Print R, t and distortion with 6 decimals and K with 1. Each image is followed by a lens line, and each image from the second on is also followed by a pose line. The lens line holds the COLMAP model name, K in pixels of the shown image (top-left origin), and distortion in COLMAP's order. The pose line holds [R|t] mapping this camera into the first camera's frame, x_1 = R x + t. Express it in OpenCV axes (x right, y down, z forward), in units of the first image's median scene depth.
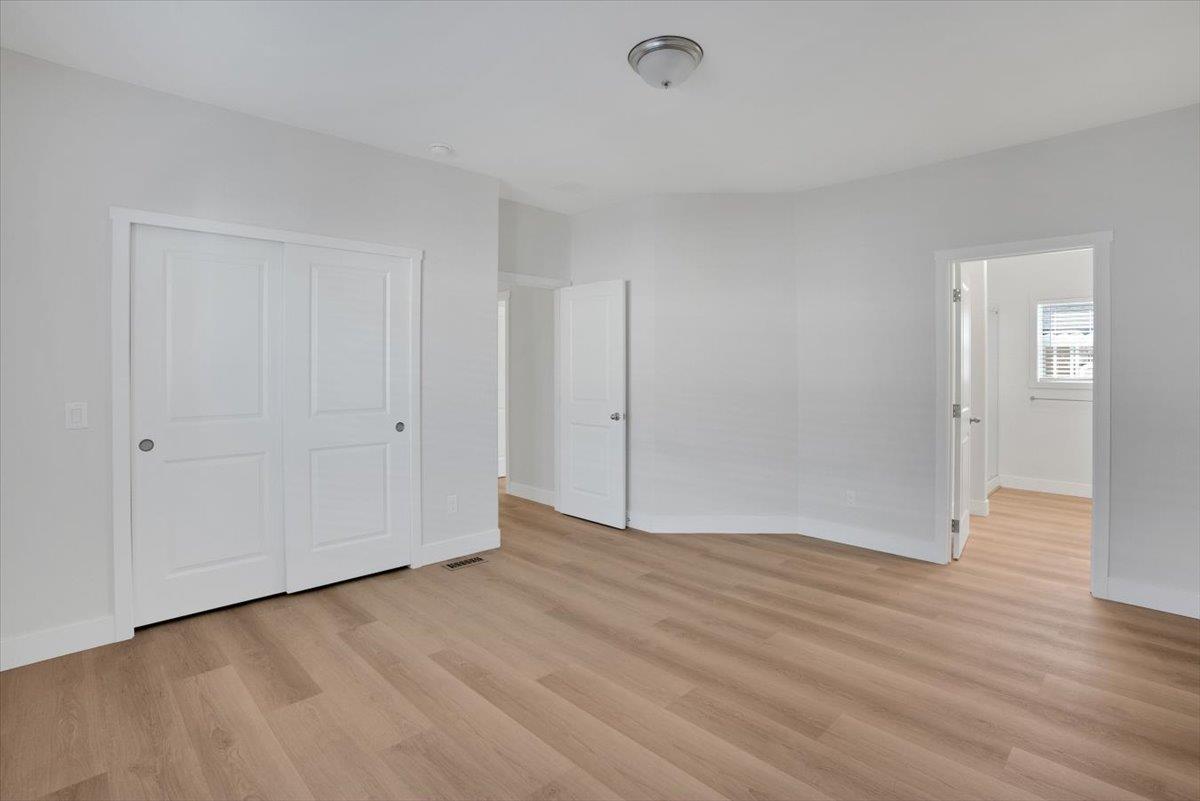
lens RADIAL K [[600.1, 0, 598.9], [0, 600.1, 359.3], [0, 0, 1]] dist [-0.042275, 0.000326]
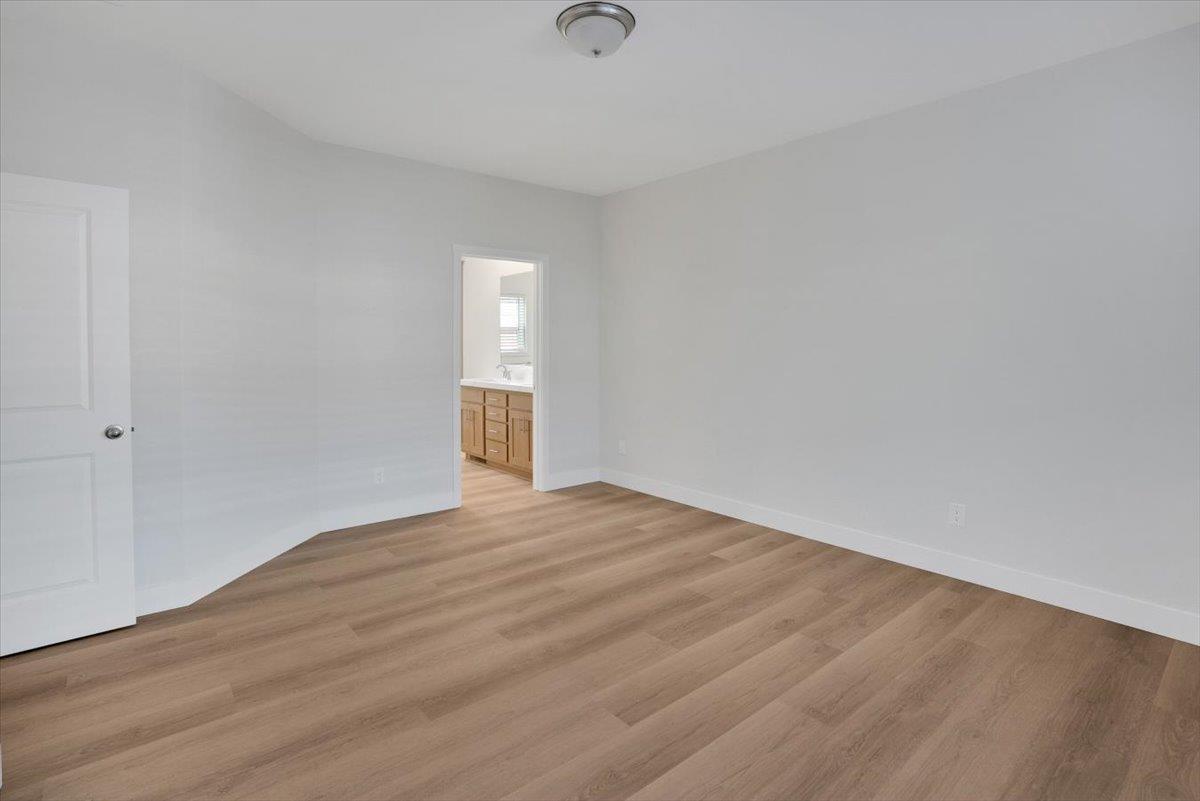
lens RADIAL K [[585.3, 0, 598.5], [0, 585.3, 339.3], [0, 0, 1]] dist [-0.073876, 0.025649]
pose [[0.076084, 0.002308, 0.997099, -0.735637], [-0.009626, 0.999952, -0.001580, 0.008196], [-0.997055, -0.009478, 0.076103, 0.813624]]
